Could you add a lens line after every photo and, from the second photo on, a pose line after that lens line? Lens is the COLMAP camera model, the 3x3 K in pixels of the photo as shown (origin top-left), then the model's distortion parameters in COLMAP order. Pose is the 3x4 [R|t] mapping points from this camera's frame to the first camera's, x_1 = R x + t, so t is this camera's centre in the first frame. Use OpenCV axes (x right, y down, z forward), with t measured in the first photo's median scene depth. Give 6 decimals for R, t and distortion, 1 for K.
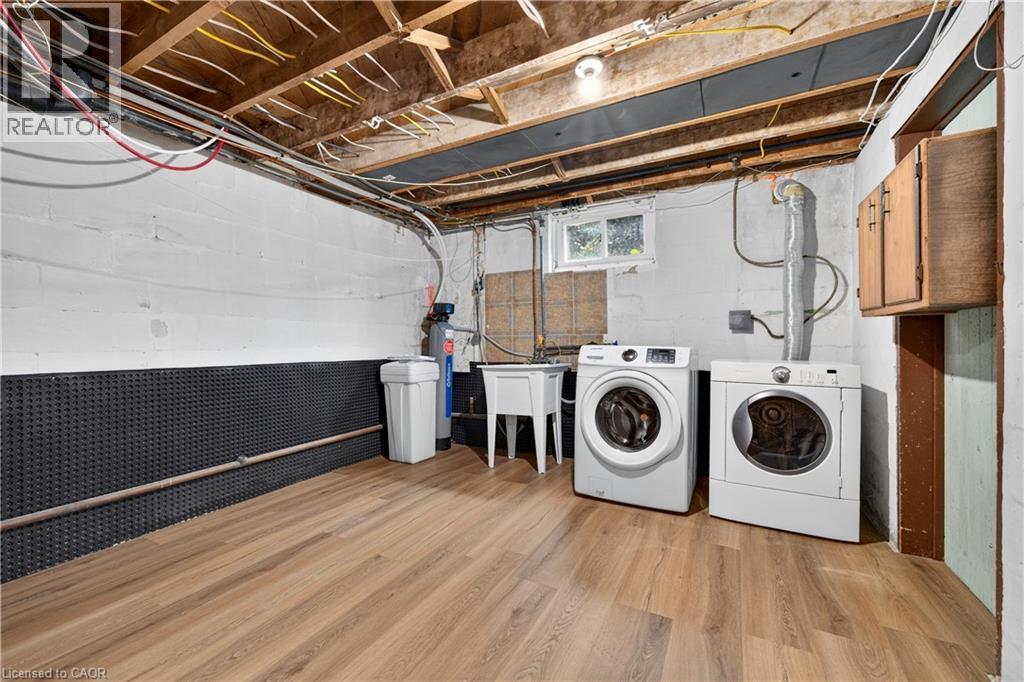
lens RADIAL K [[410.7, 0, 515.2], [0, 410.7, 341.2], [0, 0, 1]] dist [0.000131, 0.000047]
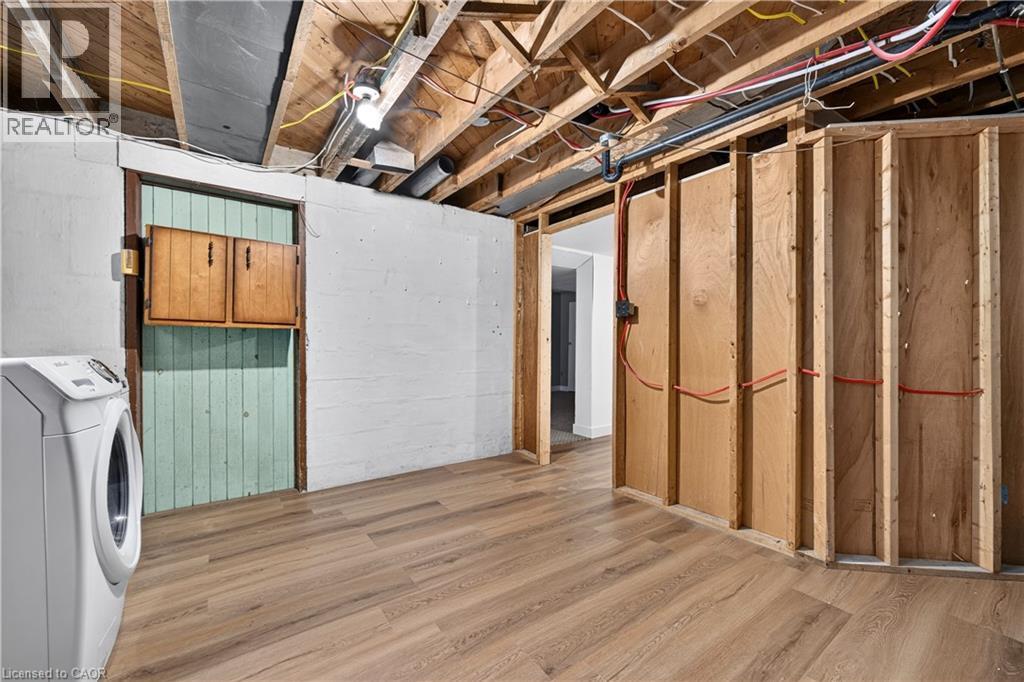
lens RADIAL K [[410.7, 0, 515.2], [0, 410.7, 341.2], [0, 0, 1]] dist [0.000131, 0.000047]
pose [[-0.895758, 0.008046, 0.444468, -0.641325], [0.004259, 0.999946, -0.009519, 0.004884], [-0.444521, -0.006634, -0.895744, 1.781834]]
